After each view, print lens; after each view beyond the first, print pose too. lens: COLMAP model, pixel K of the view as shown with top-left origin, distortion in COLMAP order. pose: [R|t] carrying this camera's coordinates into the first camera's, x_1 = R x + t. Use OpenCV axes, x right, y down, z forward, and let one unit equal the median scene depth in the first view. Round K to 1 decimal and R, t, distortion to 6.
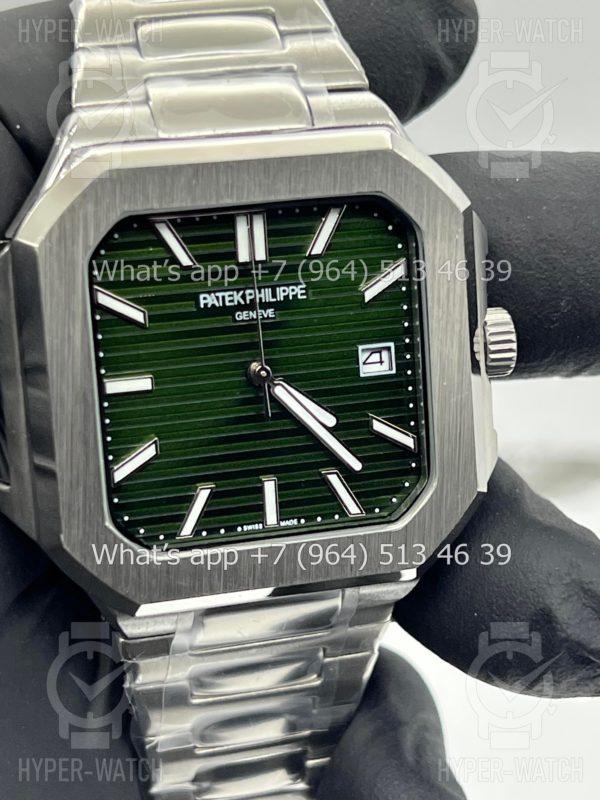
lens RADIAL K [[1908.5, 0, 306.1], [0, 1908.5, 403.6], [0, 0, 1]] dist [0.251779, 0.000000]
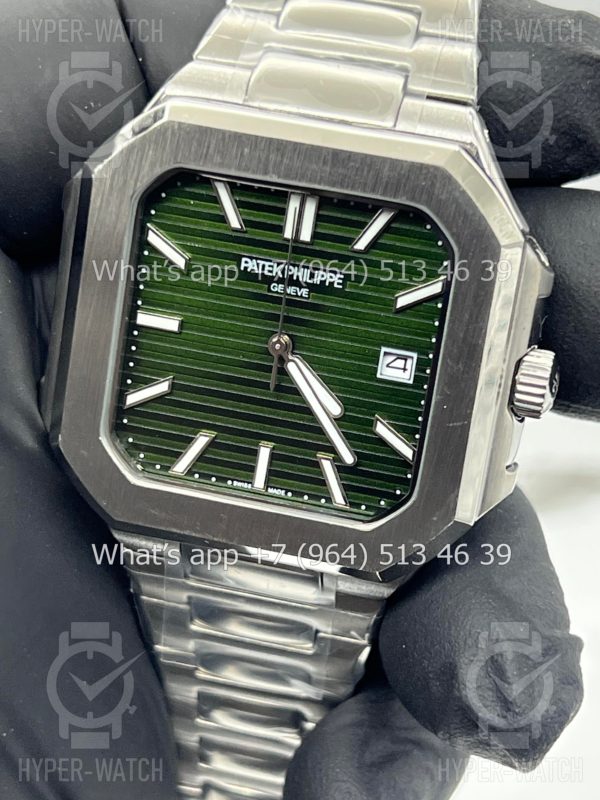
lens RADIAL K [[1908.5, 0, 291.4], [0, 1908.5, 419.8], [0, 0, 1]] dist [0.251779, 0.000000]
pose [[0.874496, 0.290843, -0.388158, 0.395807], [-0.274275, 0.956561, 0.098816, -0.081434], [0.400037, 0.020048, 0.916280, 0.044937]]
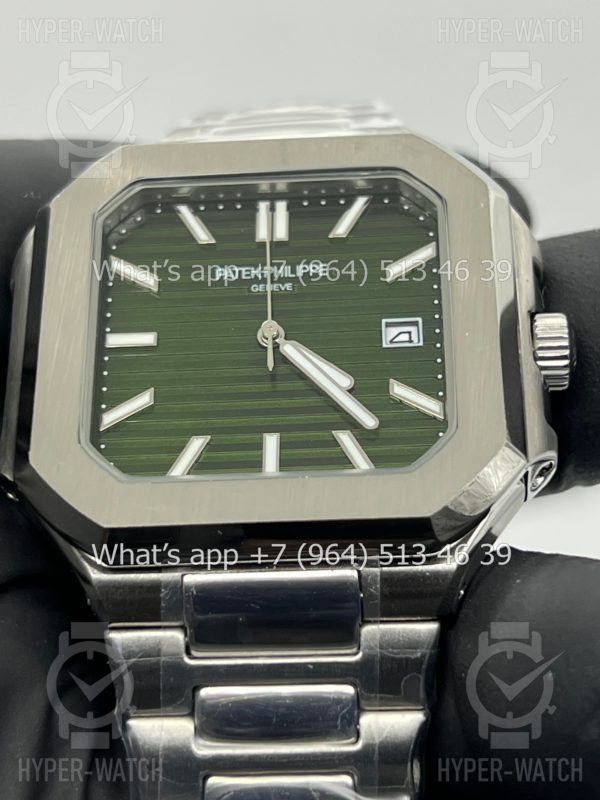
lens RADIAL K [[1908.5, 0, 306.1], [0, 1908.5, 402.0], [0, 0, 1]] dist [0.251779, 0.000000]
pose [[0.940796, -0.117221, -0.318060, 0.287116], [-0.109346, 0.783198, -0.612082, 0.582150], [0.320853, 0.610622, 0.724012, 0.337900]]
